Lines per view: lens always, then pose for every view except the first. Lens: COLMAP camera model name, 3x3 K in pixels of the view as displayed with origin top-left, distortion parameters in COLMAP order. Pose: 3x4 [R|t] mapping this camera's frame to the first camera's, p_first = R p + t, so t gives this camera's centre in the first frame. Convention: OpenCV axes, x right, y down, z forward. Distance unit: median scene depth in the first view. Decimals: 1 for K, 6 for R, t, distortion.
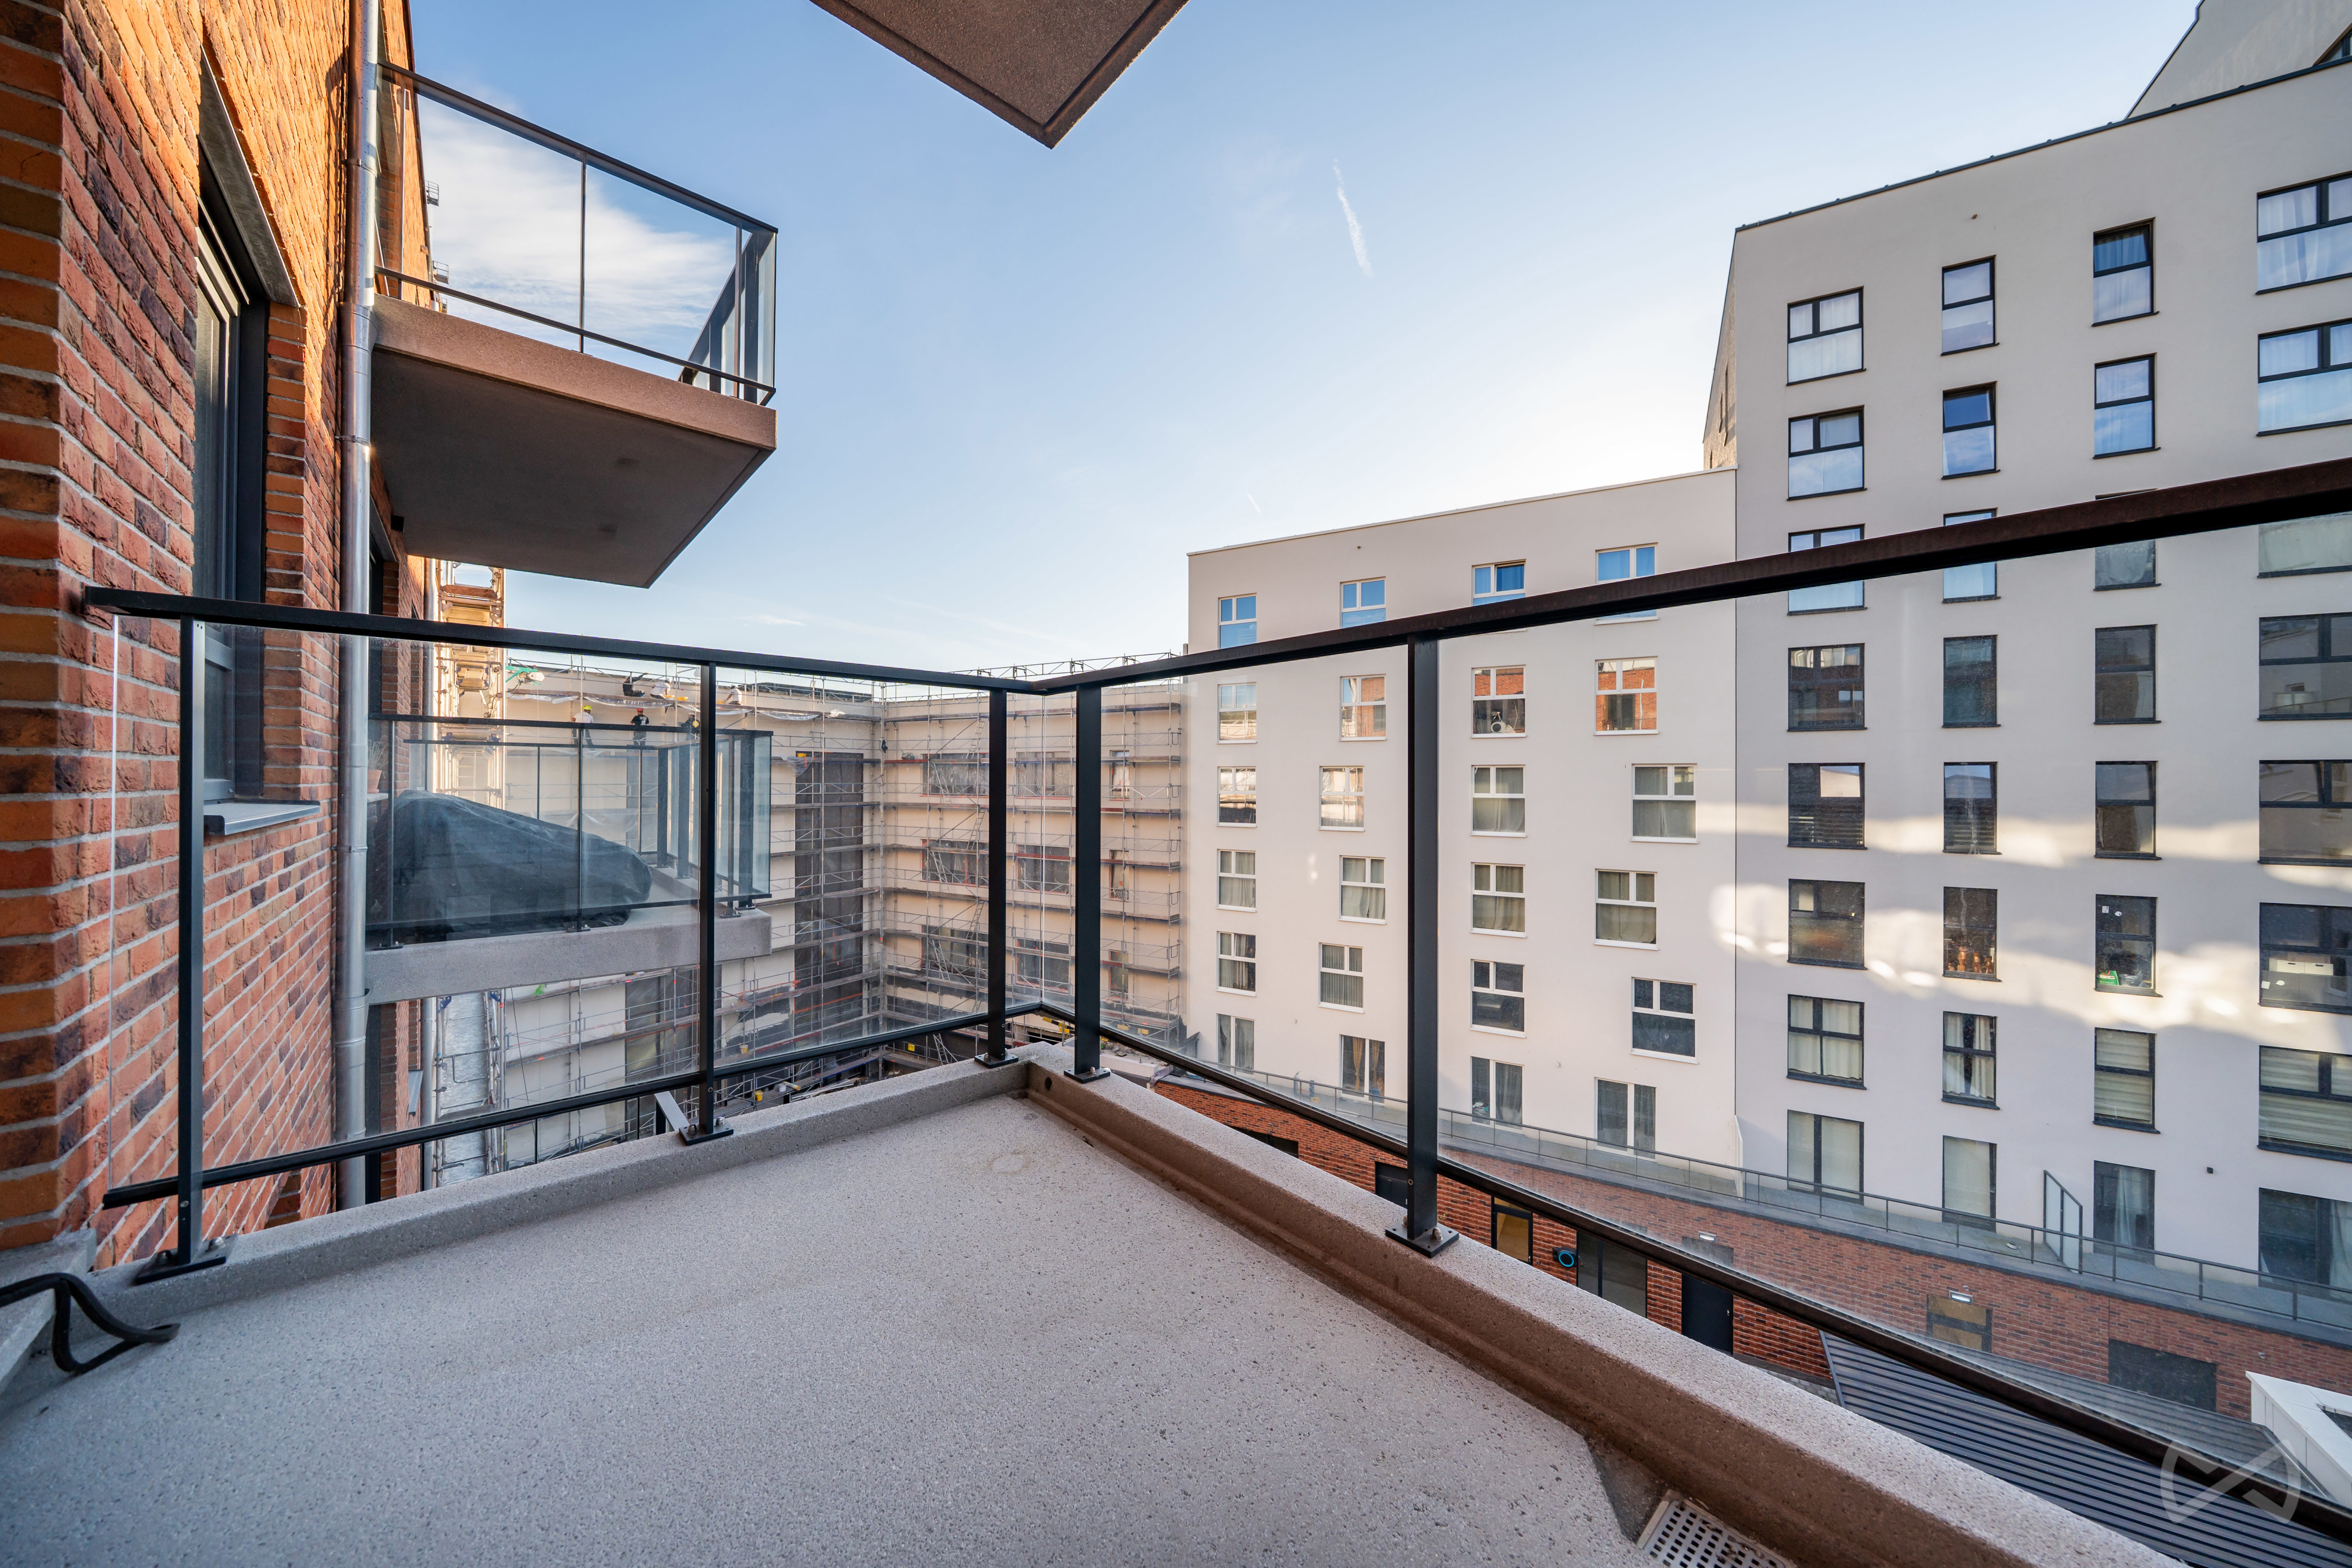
lens RADIAL K [[750.8, 0, 1135.1], [0, 750.8, 778.4], [0, 0, 1]] dist [-0.012674, 0.000080]
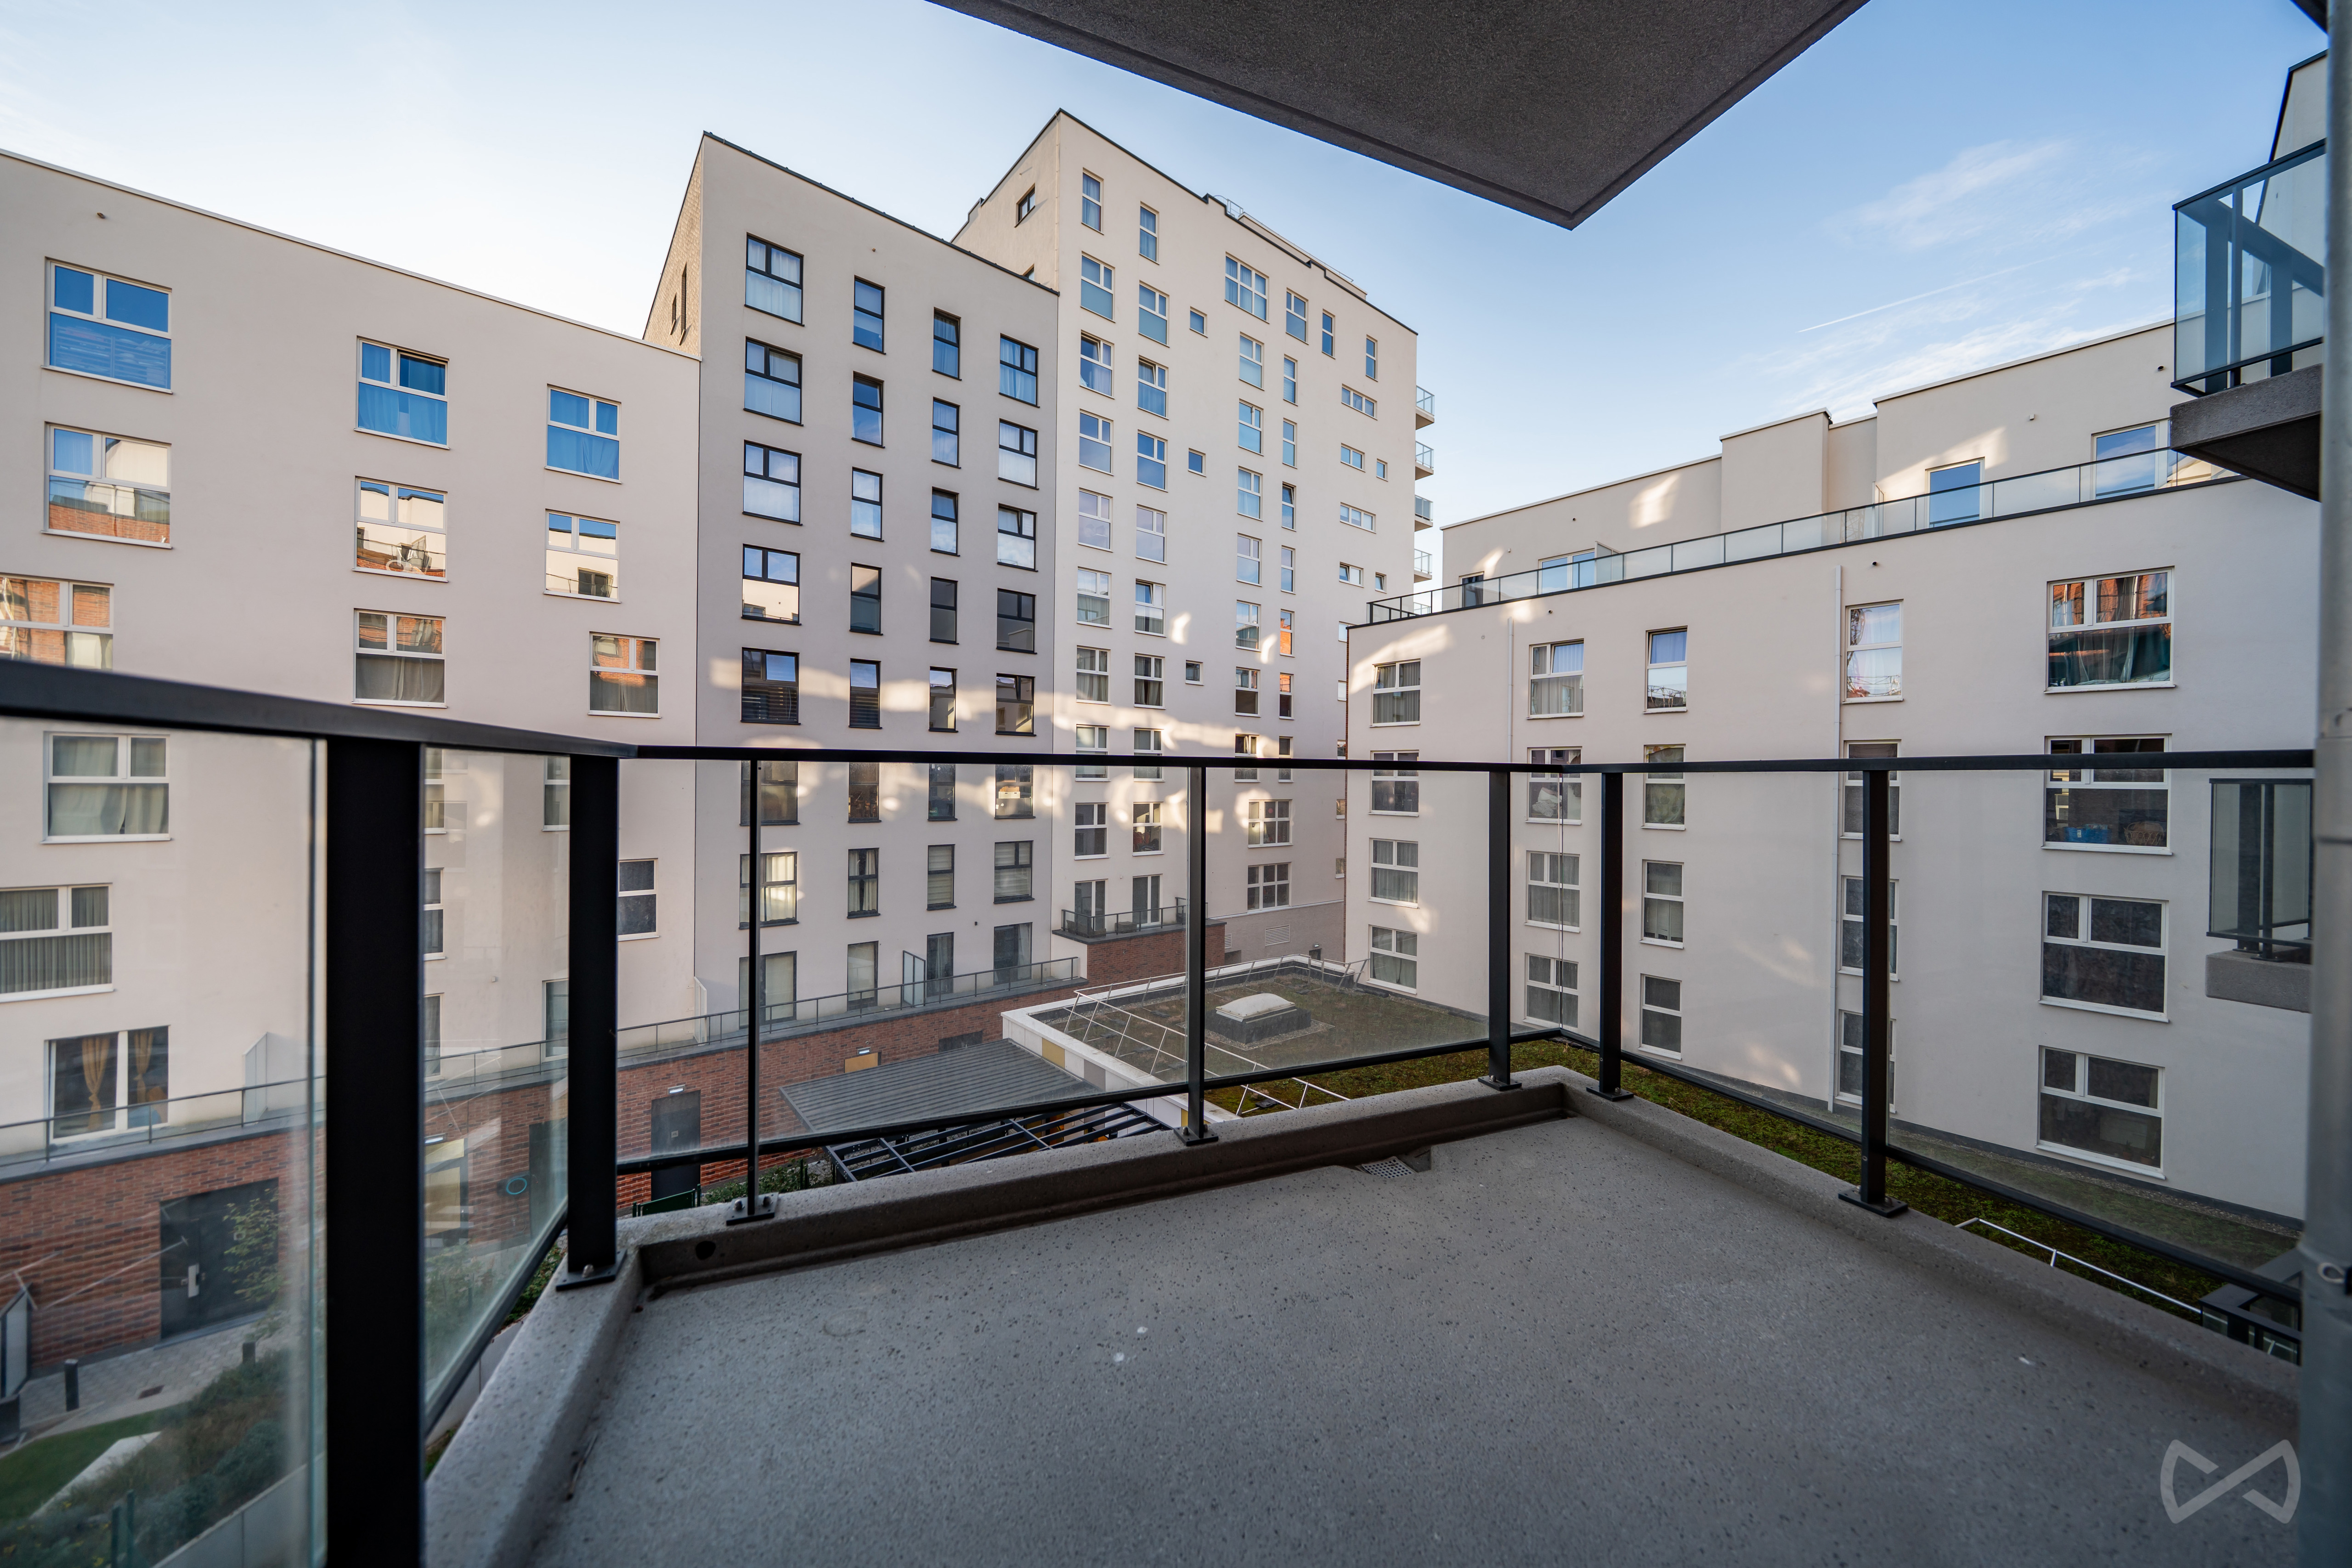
lens RADIAL K [[800.9, 0, 1184.0], [0, 800.9, 779.1], [0, 0, 1]] dist [-0.001622, 0.000072]
pose [[0.336656, -0.003270, 0.941622, -0.001659], [-0.010853, 0.999914, 0.007352, 0.167268], [-0.941565, -0.012694, 0.336592, -0.001711]]
